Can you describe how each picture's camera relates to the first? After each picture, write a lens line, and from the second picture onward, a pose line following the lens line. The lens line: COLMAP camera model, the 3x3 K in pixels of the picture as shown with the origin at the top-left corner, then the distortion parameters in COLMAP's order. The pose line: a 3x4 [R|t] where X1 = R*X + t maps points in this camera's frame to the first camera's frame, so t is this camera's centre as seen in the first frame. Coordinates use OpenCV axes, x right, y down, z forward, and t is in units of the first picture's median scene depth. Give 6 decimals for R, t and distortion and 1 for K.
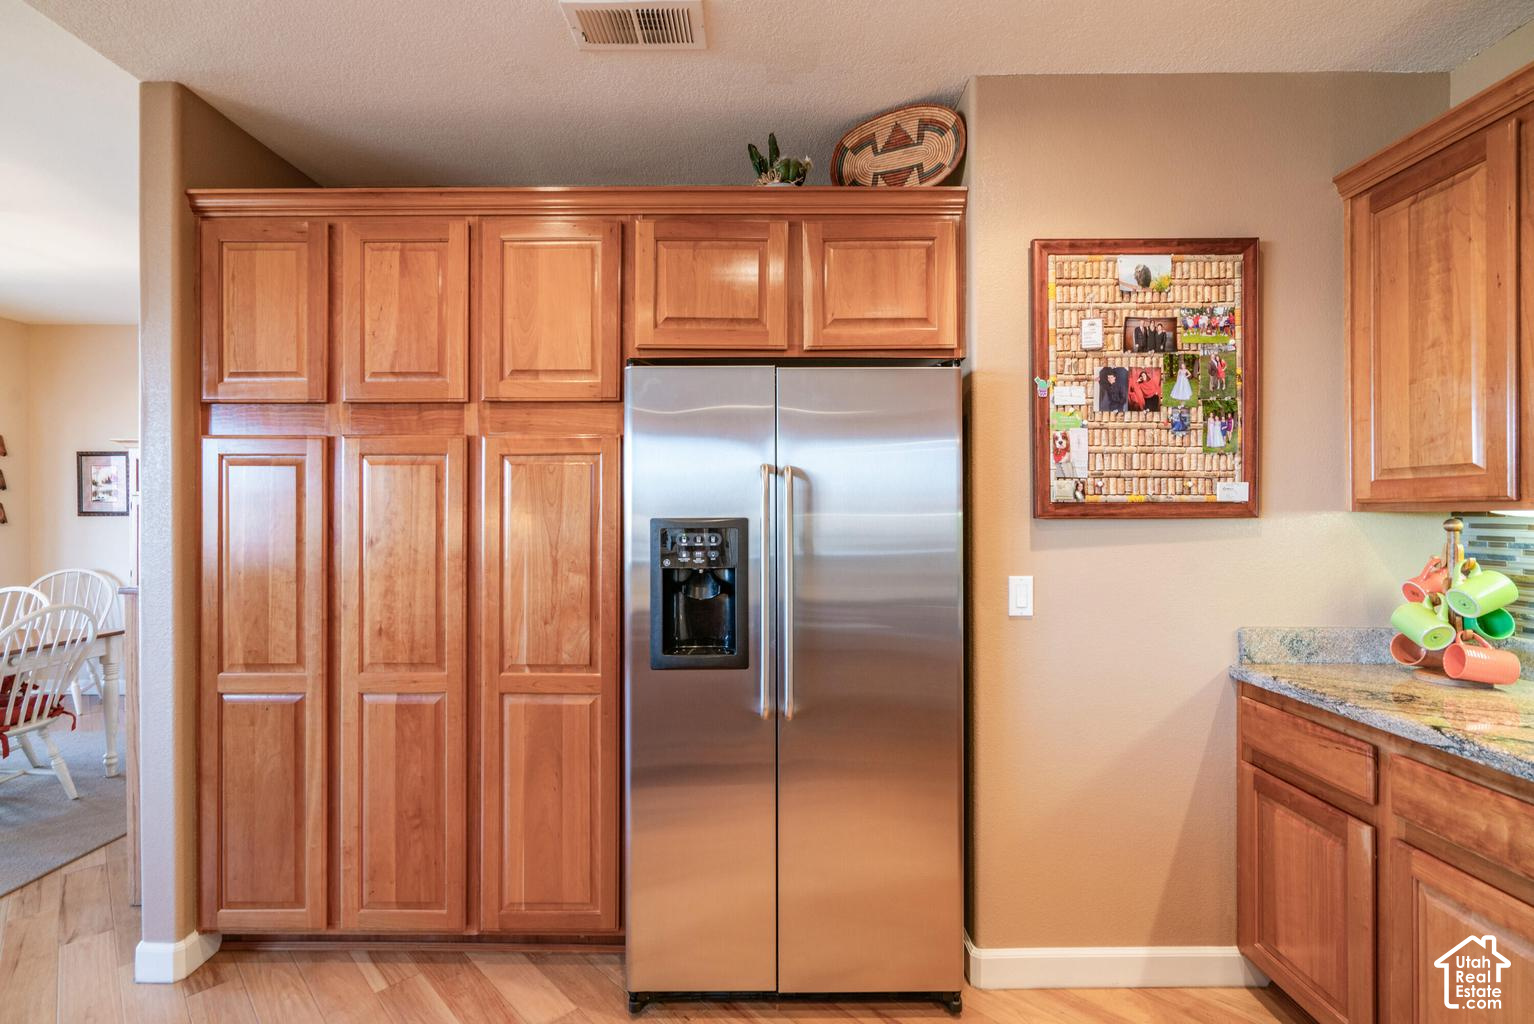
lens RADIAL K [[691.6, 0, 752.4], [0, 691.6, 510.4], [0, 0, 1]] dist [-0.002627, 0.000307]
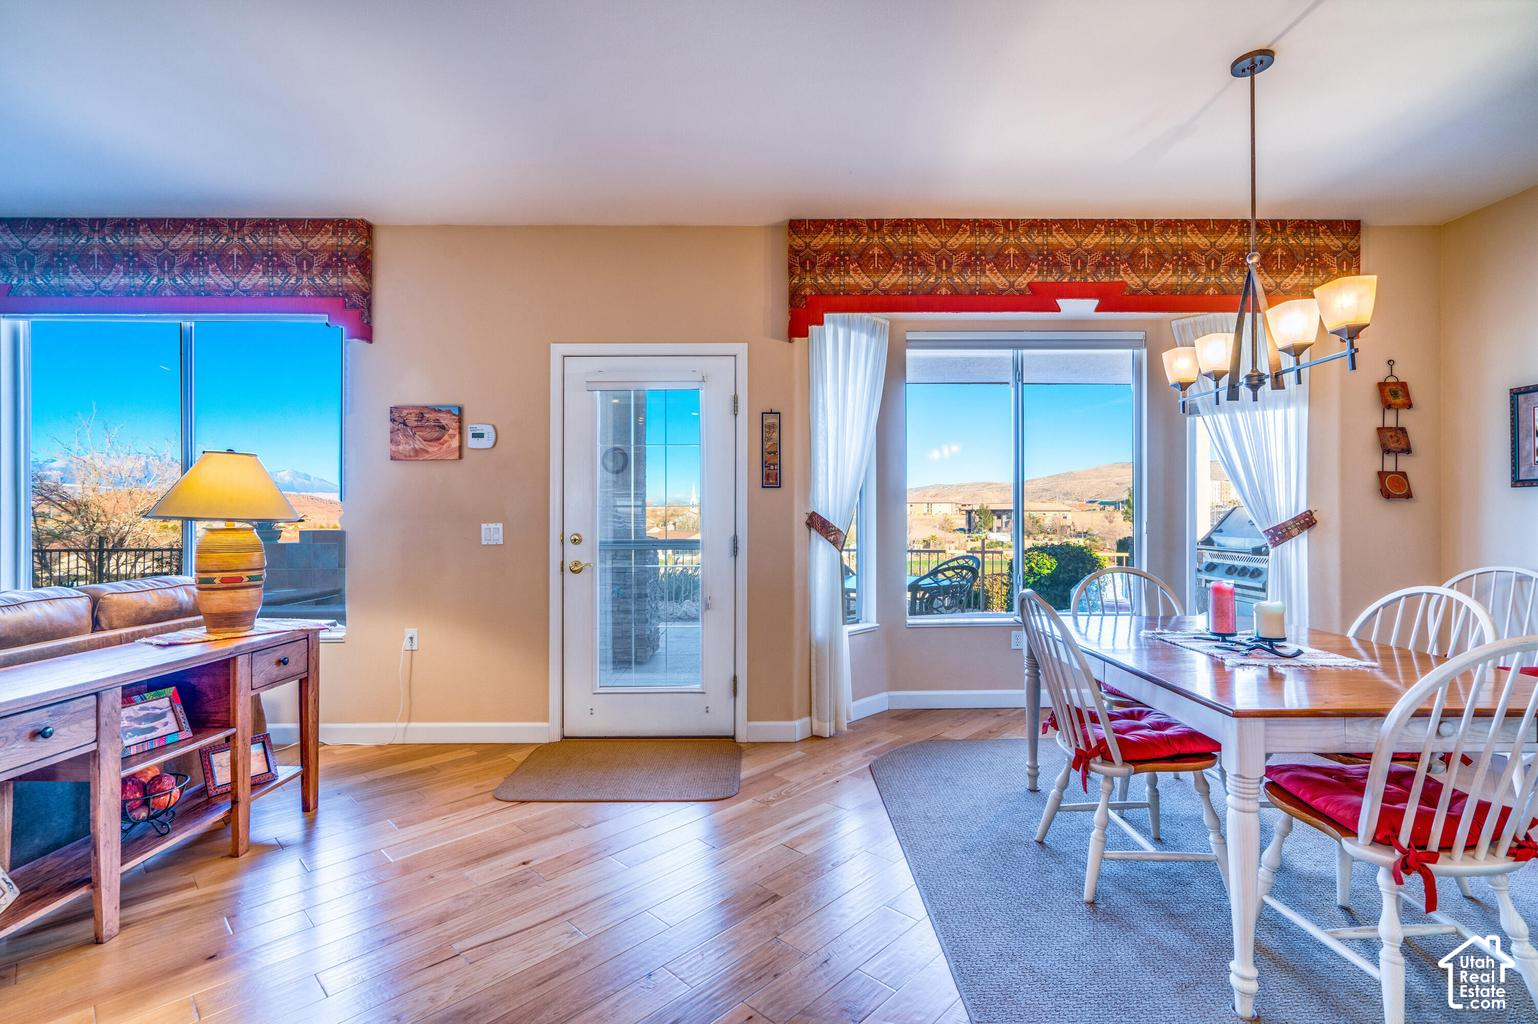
lens RADIAL K [[702.2, 0, 782.0], [0, 702.2, 514.0], [0, 0, 1]] dist [-0.000795, 0.000445]
pose [[0.026895, 0.000748, -0.999638, -0.826162], [0.003061, 0.999995, 0.000831, 0.078836], [0.999634, -0.003082, 0.026892, 0.723858]]
